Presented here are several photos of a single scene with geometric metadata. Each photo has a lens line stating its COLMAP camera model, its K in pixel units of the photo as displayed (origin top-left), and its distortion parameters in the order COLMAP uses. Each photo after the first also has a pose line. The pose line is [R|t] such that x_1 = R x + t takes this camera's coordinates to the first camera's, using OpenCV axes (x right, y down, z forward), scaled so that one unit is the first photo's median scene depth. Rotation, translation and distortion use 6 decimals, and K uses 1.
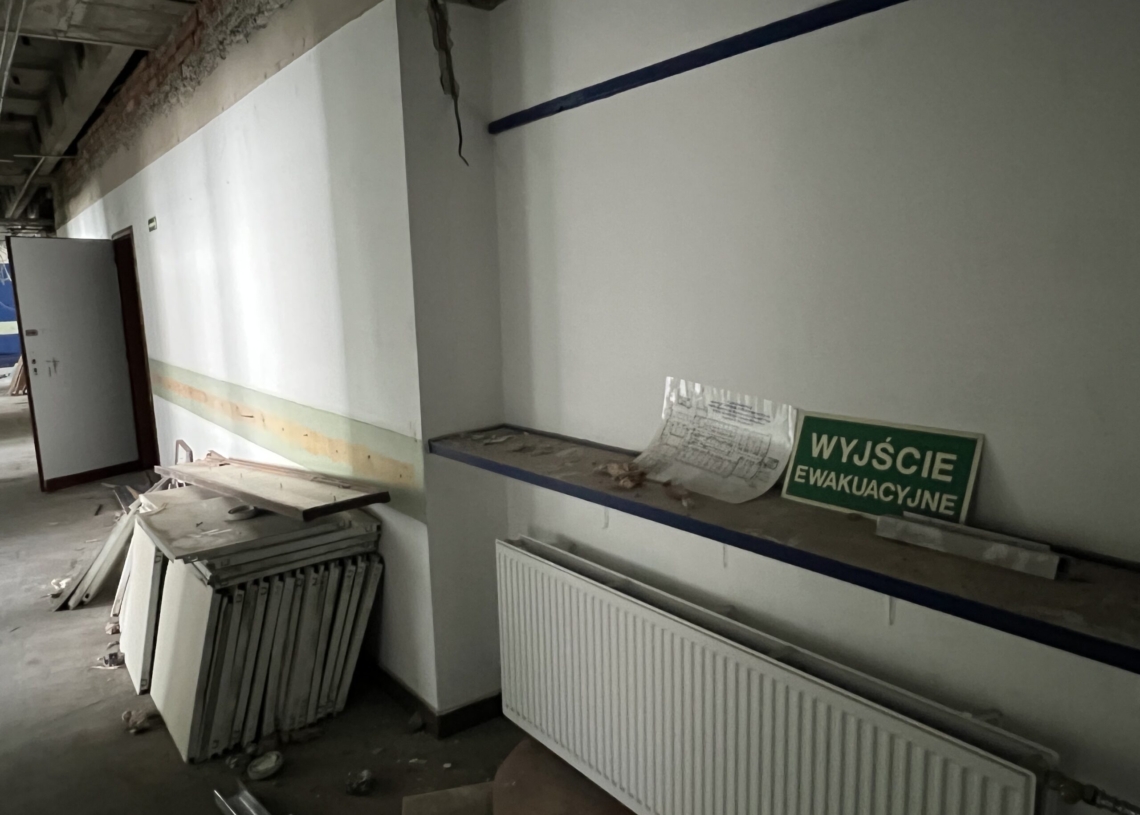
lens RADIAL K [[799.3, 0, 568.8], [0, 799.3, 412.0], [0, 0, 1]] dist [-0.003874, 0.000326]
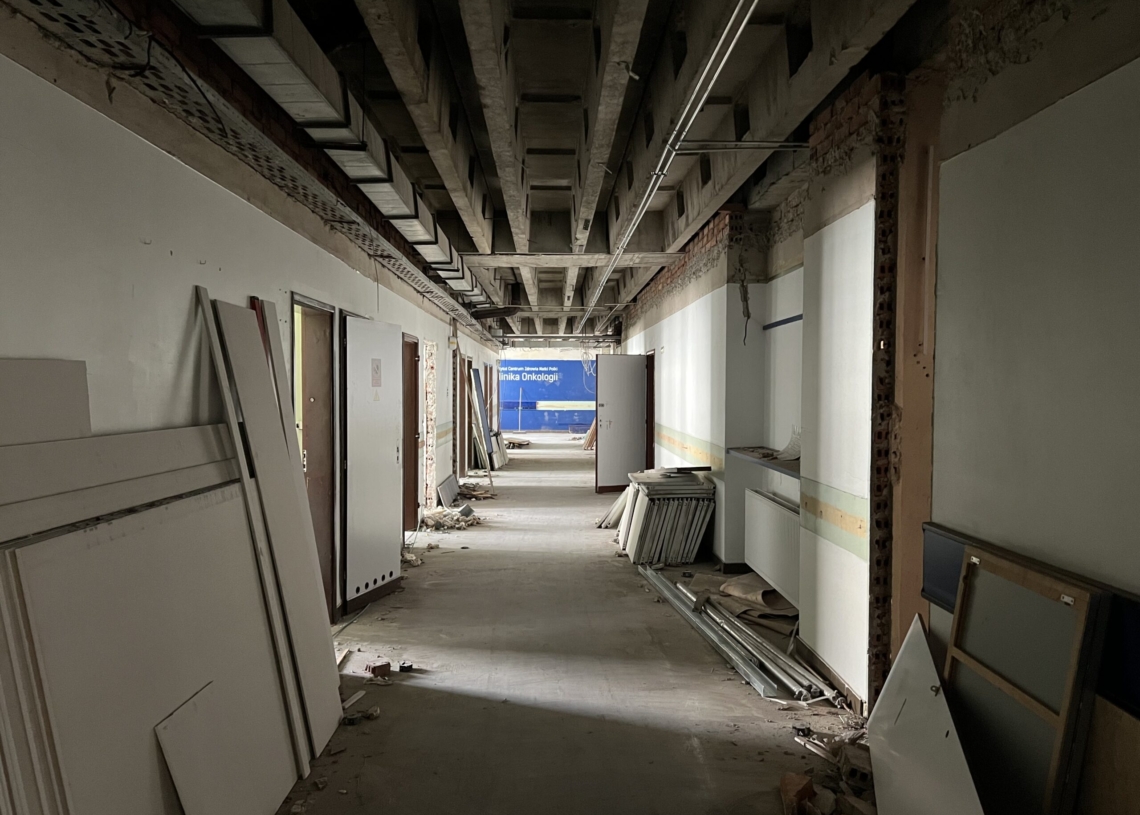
lens RADIAL K [[852.6, 0, 570.0], [0, 852.6, 407.5], [0, 0, 1]] dist [0.188998, -0.000608]
pose [[0.809724, 0.048130, -0.584834, 0.868444], [-0.121104, 0.988882, -0.086290, 0.174761], [0.574179, 0.140697, 0.806550, -1.301398]]
